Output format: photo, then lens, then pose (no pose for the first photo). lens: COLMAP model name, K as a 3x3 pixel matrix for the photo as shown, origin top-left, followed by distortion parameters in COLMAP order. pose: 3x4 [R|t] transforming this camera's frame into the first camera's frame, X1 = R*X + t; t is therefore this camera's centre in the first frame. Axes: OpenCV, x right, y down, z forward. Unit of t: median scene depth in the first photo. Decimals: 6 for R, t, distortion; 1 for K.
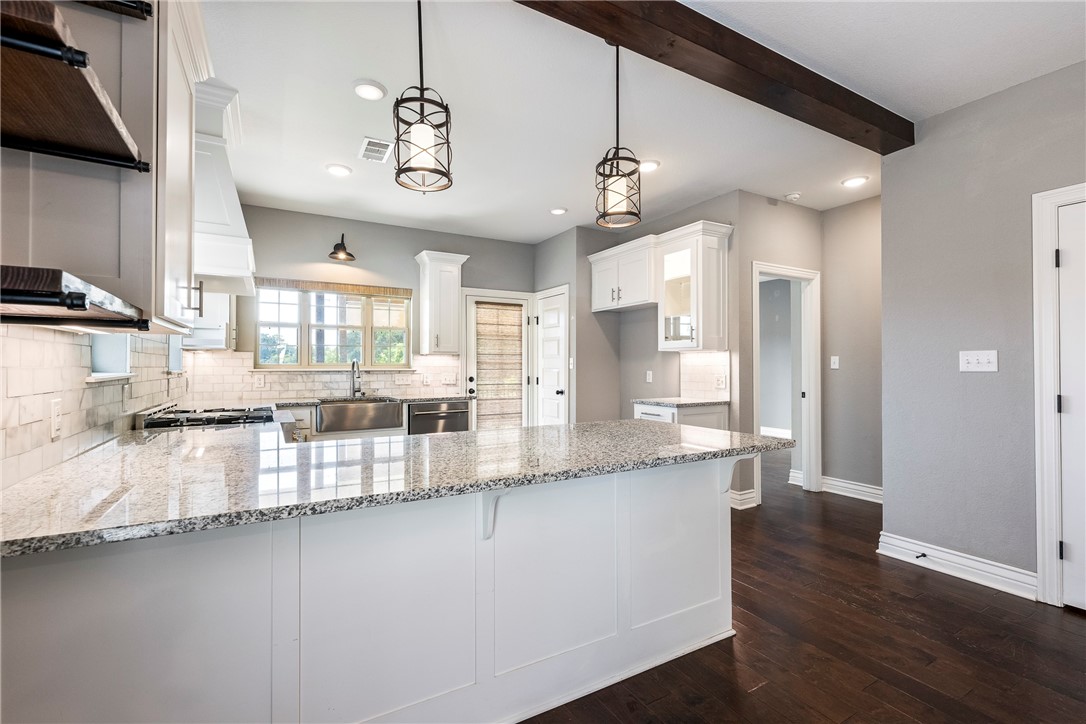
lens RADIAL K [[483.9, 0, 541.8], [0, 483.9, 359.0], [0, 0, 1]] dist [0.000204, 0.000156]
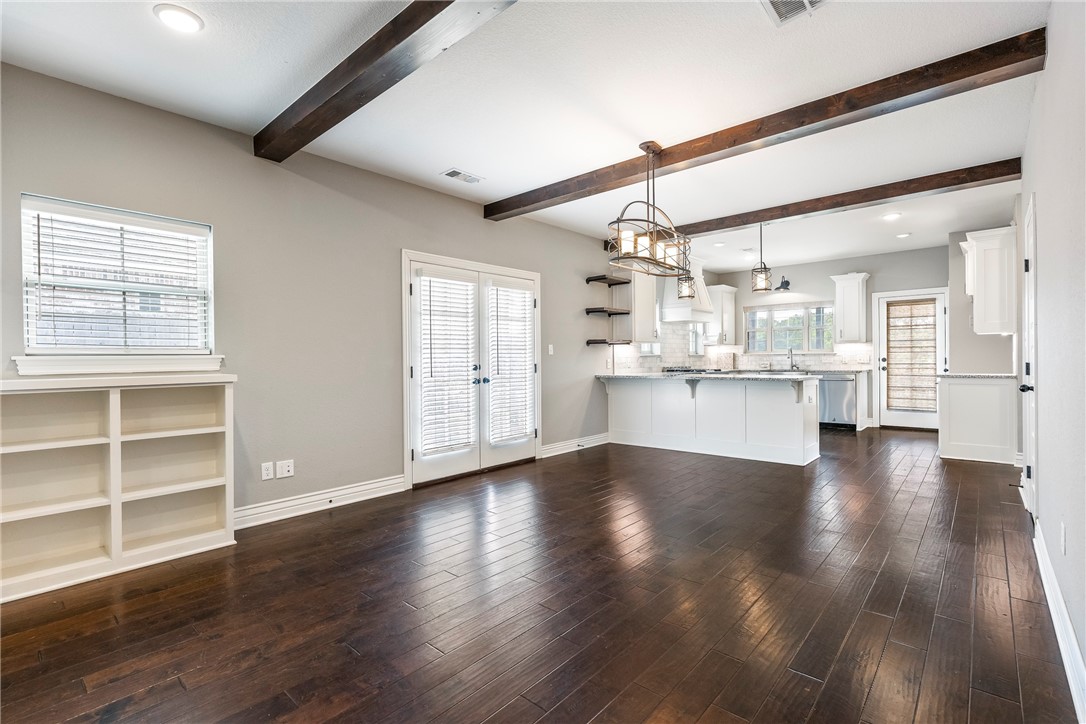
lens RADIAL K [[492.0, 0, 543.0], [0, 492.0, 362.0], [0, 0, 1]] dist [0.000078, -0.000021]
pose [[0.318437, 0.003370, -0.947938, 0.951459], [0.023005, 0.999672, 0.011282, 0.011922], [0.947665, -0.025400, 0.318255, -0.382100]]
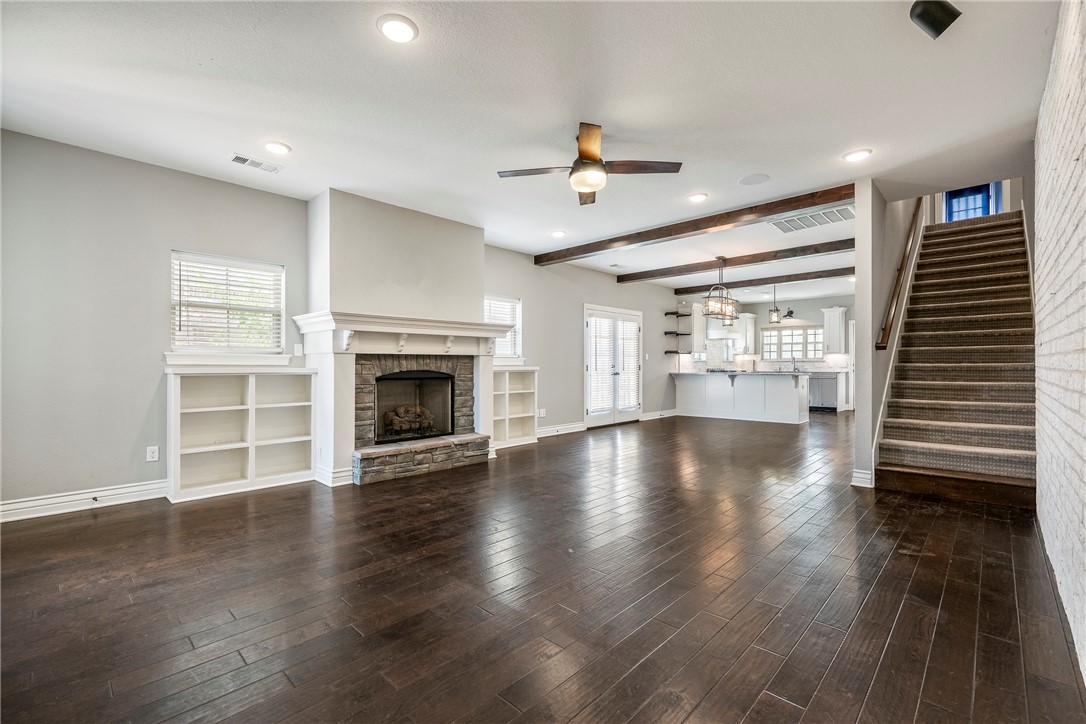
lens RADIAL K [[461.1, 0, 544.4], [0, 461.1, 365.6], [0, 0, 1]] dist [-0.000304, 0.000057]
pose [[0.283319, 0.001299, -0.959025, 1.490116], [0.014881, 0.999873, 0.005750, 0.014906], [0.958910, -0.015900, 0.283264, -0.897729]]
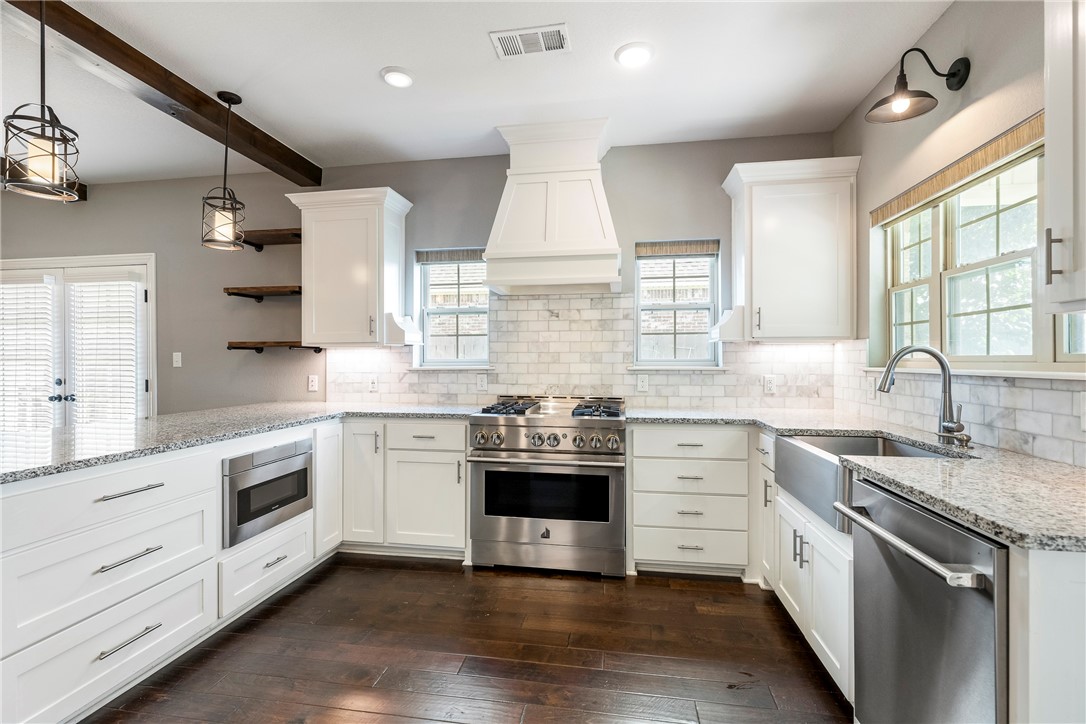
lens RADIAL K [[492.0, 0, 543.0], [0, 492.0, 362.0], [0, 0, 1]] dist [0.000078, -0.000021]
pose [[-0.626211, 0.001865, -0.779652, 0.117189], [0.011503, 0.999910, -0.006847, 0.012355], [0.779569, -0.013256, -0.626176, 0.957758]]
